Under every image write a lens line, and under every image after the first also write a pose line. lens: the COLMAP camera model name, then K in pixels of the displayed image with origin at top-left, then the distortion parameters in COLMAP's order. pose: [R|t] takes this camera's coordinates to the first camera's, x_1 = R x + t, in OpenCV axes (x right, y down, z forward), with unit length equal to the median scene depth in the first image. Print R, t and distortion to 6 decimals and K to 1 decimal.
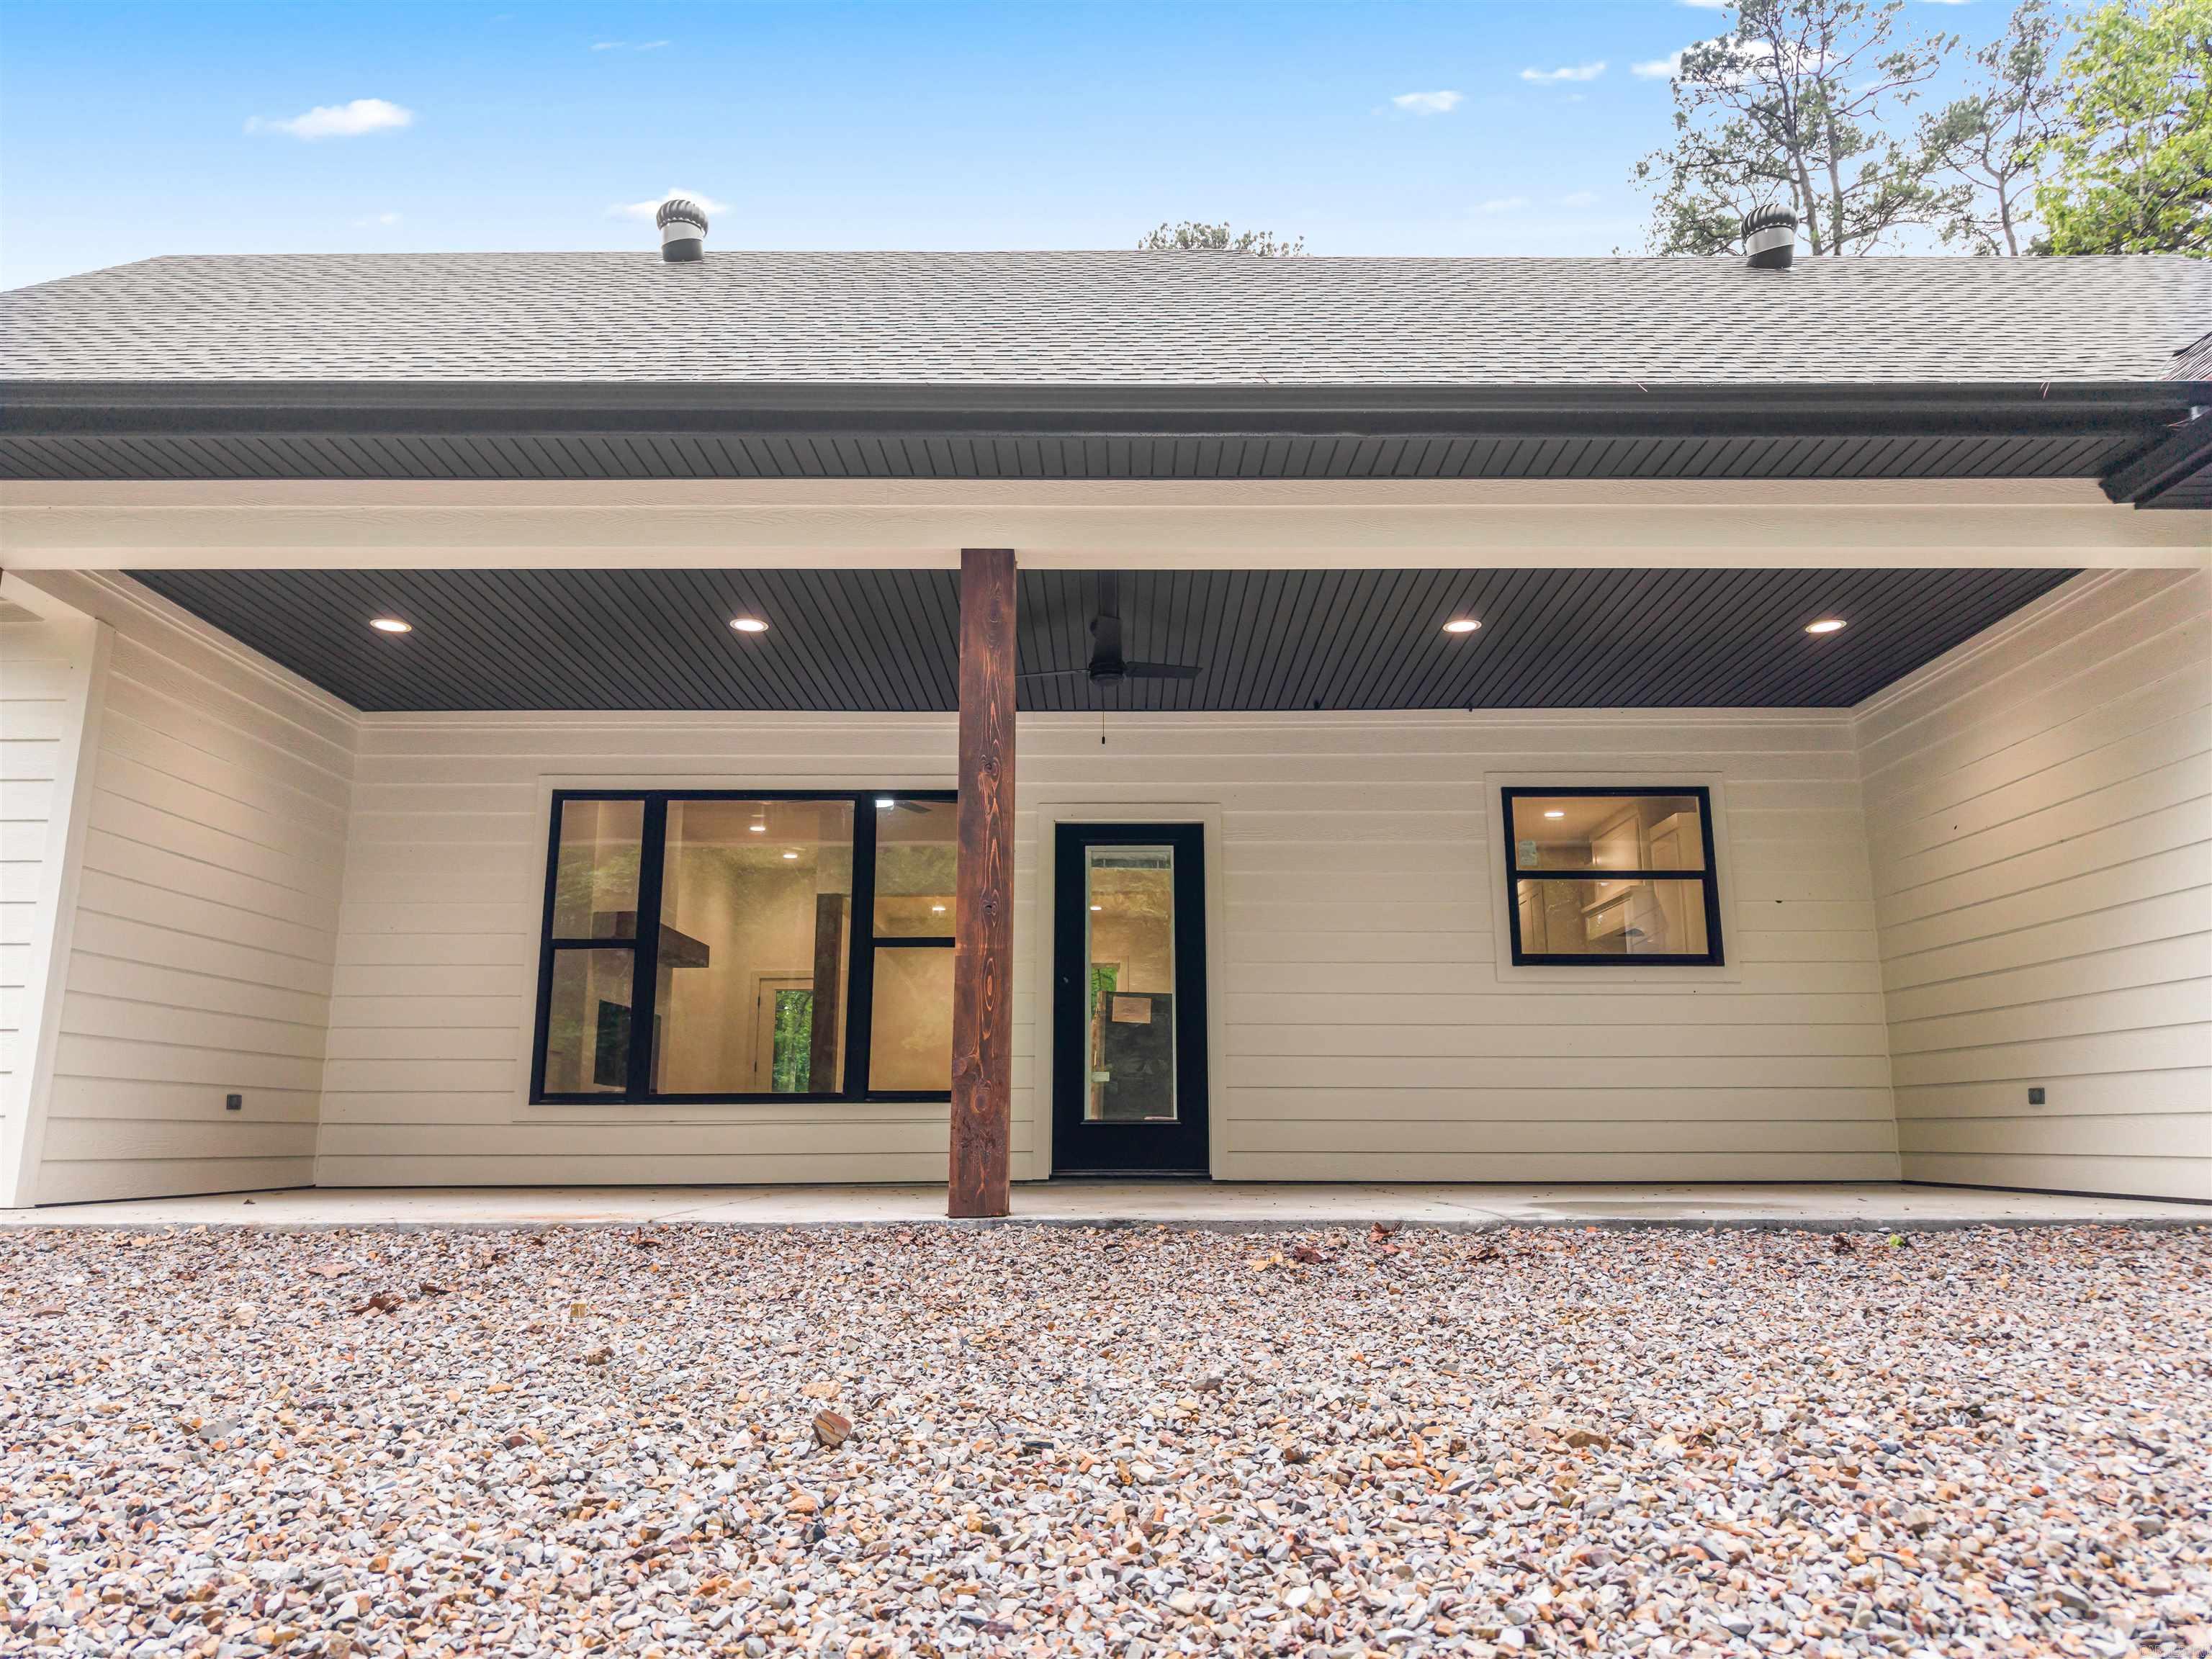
lens RADIAL K [[1504.6, 0, 1106.0], [0, 1504.6, 829.5], [0, 0, 1]] dist [0.003583, 0.000610]
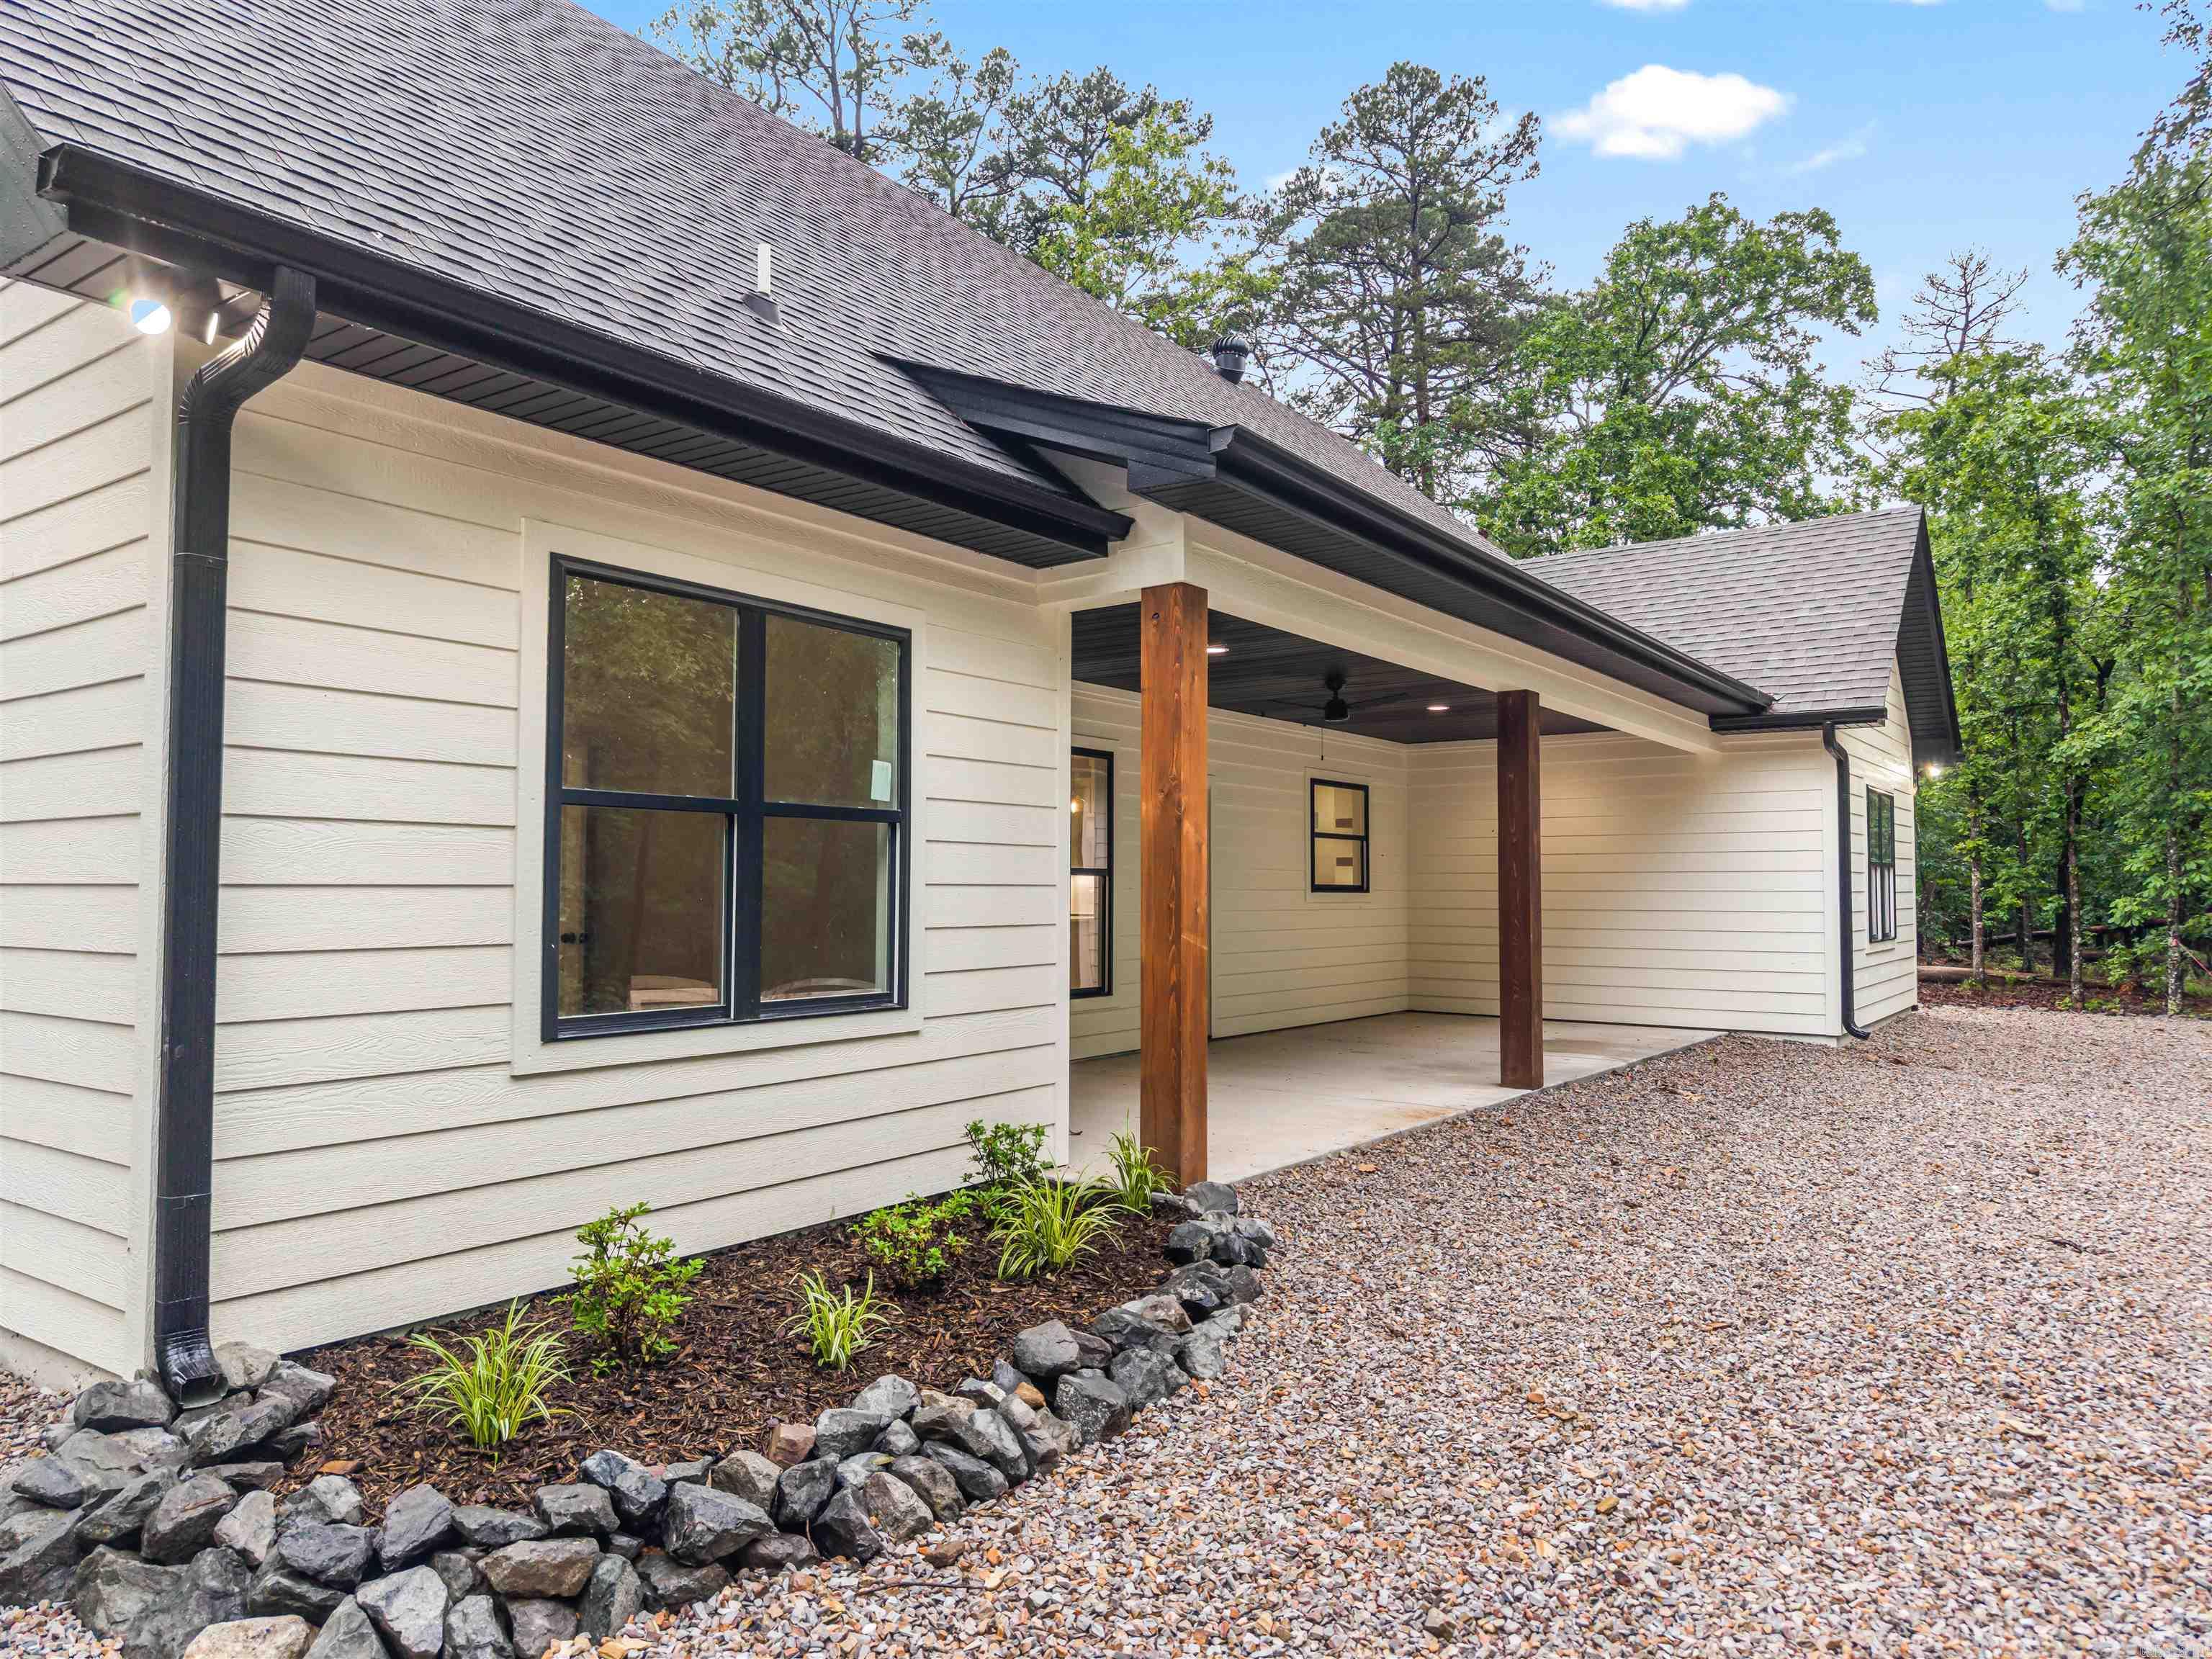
lens RADIAL K [[1504.6, 0, 1106.0], [0, 1504.6, 829.5], [0, 0, 1]] dist [0.003583, 0.000610]
pose [[0.573635, 0.033611, 0.818421, -1.170794], [-0.164920, 0.983436, 0.075205, -0.062366], [-0.802337, -0.178114, 0.569676, 0.269769]]
